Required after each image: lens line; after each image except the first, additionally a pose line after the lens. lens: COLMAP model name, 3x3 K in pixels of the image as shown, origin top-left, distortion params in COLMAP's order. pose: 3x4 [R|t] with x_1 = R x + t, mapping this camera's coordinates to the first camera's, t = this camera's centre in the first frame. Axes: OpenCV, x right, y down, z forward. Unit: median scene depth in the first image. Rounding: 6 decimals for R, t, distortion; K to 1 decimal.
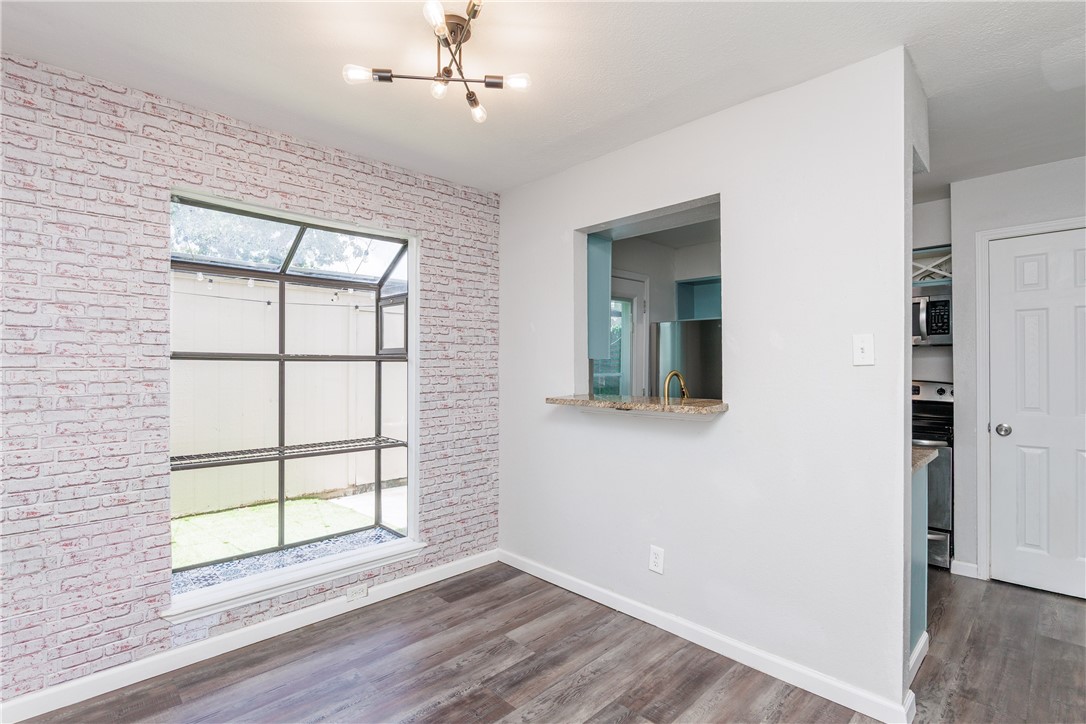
lens RADIAL K [[513.4, 0, 538.8], [0, 513.4, 363.7], [0, 0, 1]] dist [-0.013904, 0.001203]
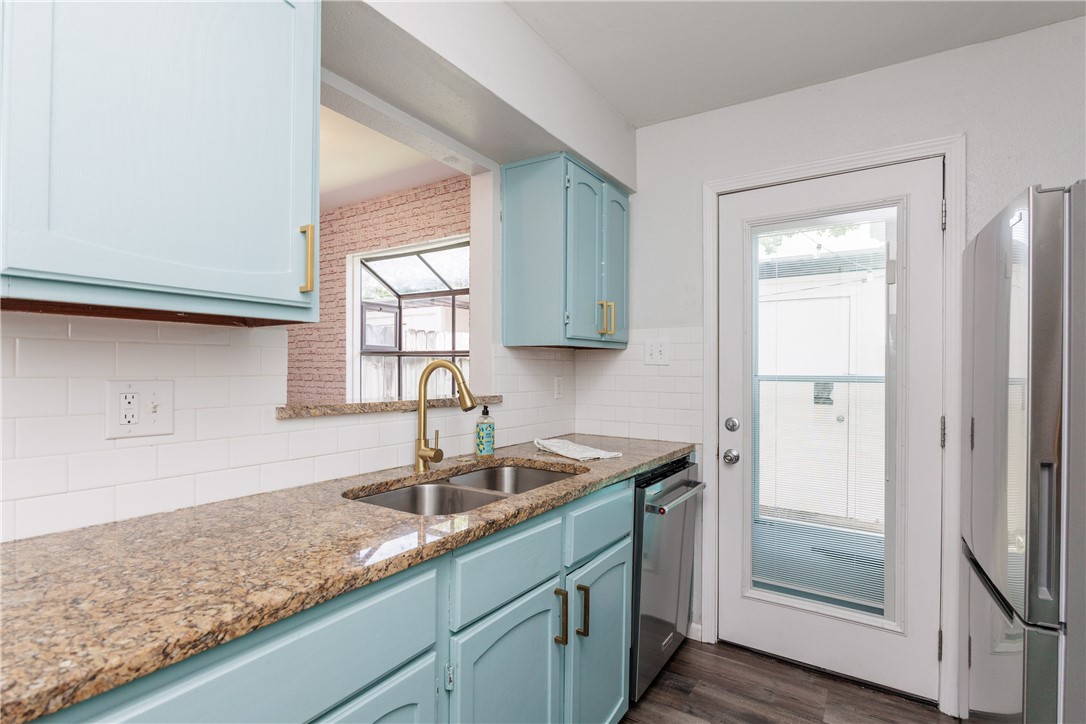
lens RADIAL K [[513.4, 0, 539.6], [0, 513.4, 363.0], [0, 0, 1]] dist [-0.013904, 0.001203]
pose [[0.211271, -0.002777, -0.977424, 0.763035], [-0.005636, 0.999976, -0.004059, 0.014845], [0.977411, 0.006367, 0.211250, 0.865364]]
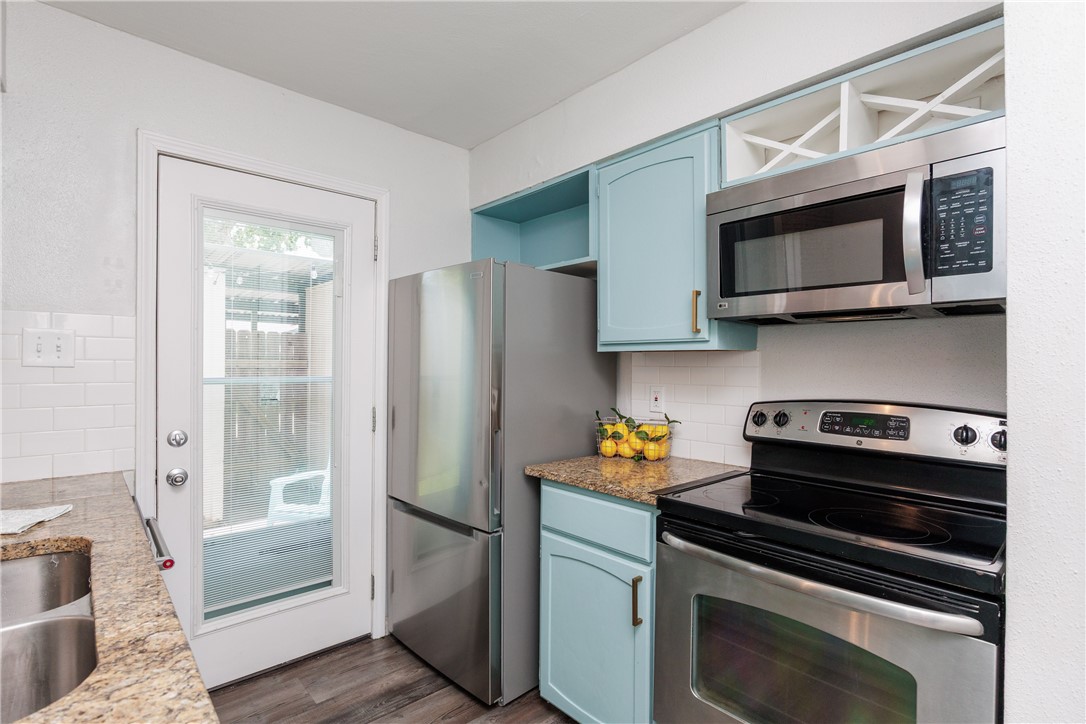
lens RADIAL K [[513.4, 0, 545.8], [0, 513.4, 366.0], [0, 0, 1]] dist [-0.013904, 0.001203]
pose [[0.999580, 0.010788, -0.026900, 0.559747], [-0.010785, 0.999942, 0.000257, 0.008245], [0.026901, 0.000033, 0.999638, 0.703160]]
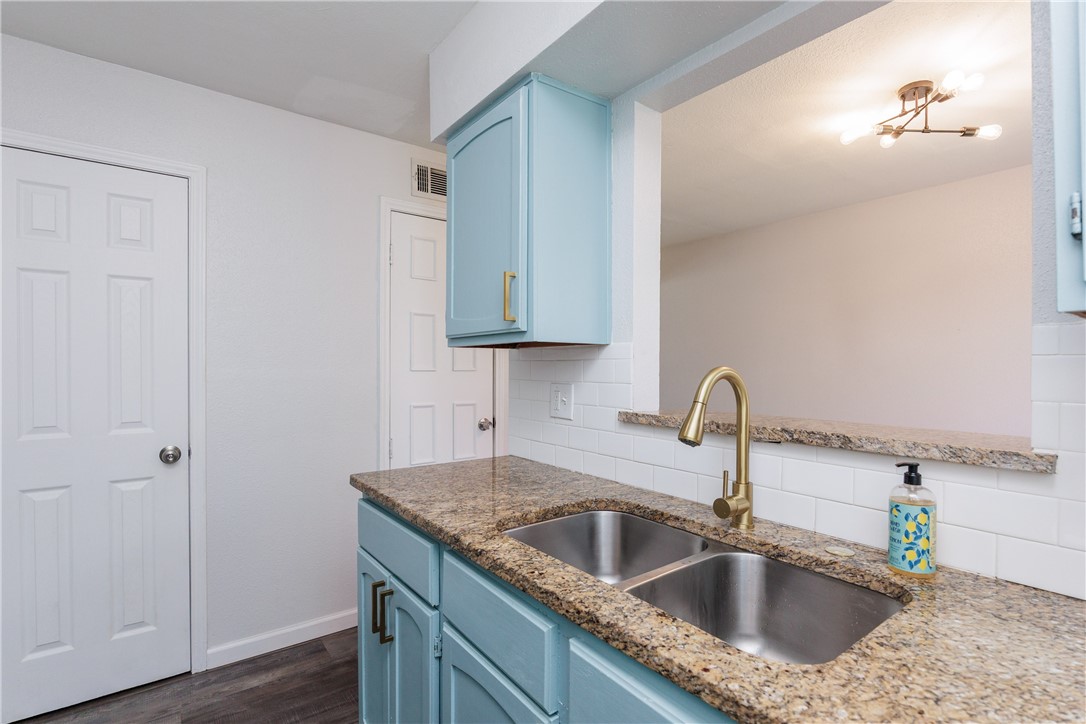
lens RADIAL K [[513.4, 0, 548.9], [0, 513.4, 368.2], [0, 0, 1]] dist [-0.013904, 0.001203]
pose [[-0.994218, 0.000372, 0.107383, 0.313000], [0.000221, 0.999999, -0.001419, 0.011241], [-0.107384, -0.001387, -0.994217, 1.239028]]
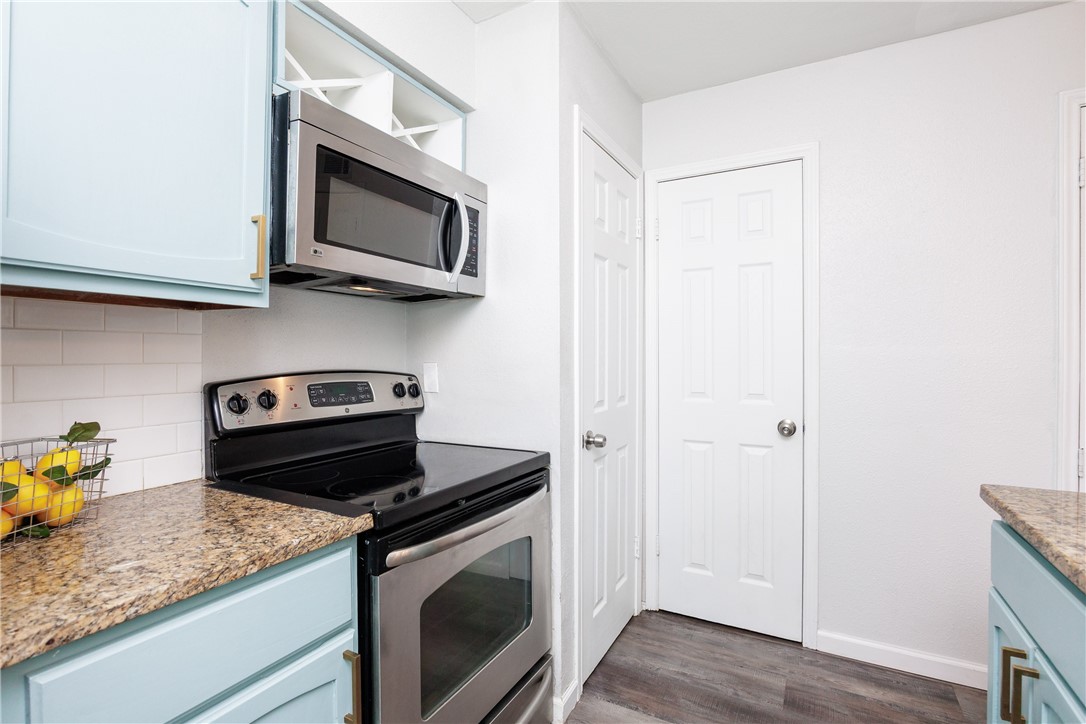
lens RADIAL K [[513.4, 0, 538.7], [0, 513.4, 358.1], [0, 0, 1]] dist [-0.013904, 0.001203]
pose [[-0.292617, -0.003250, 0.956224, 0.305372], [-0.002108, 0.999994, 0.002754, 0.025017], [-0.956227, -0.001210, -0.292622, 1.166582]]
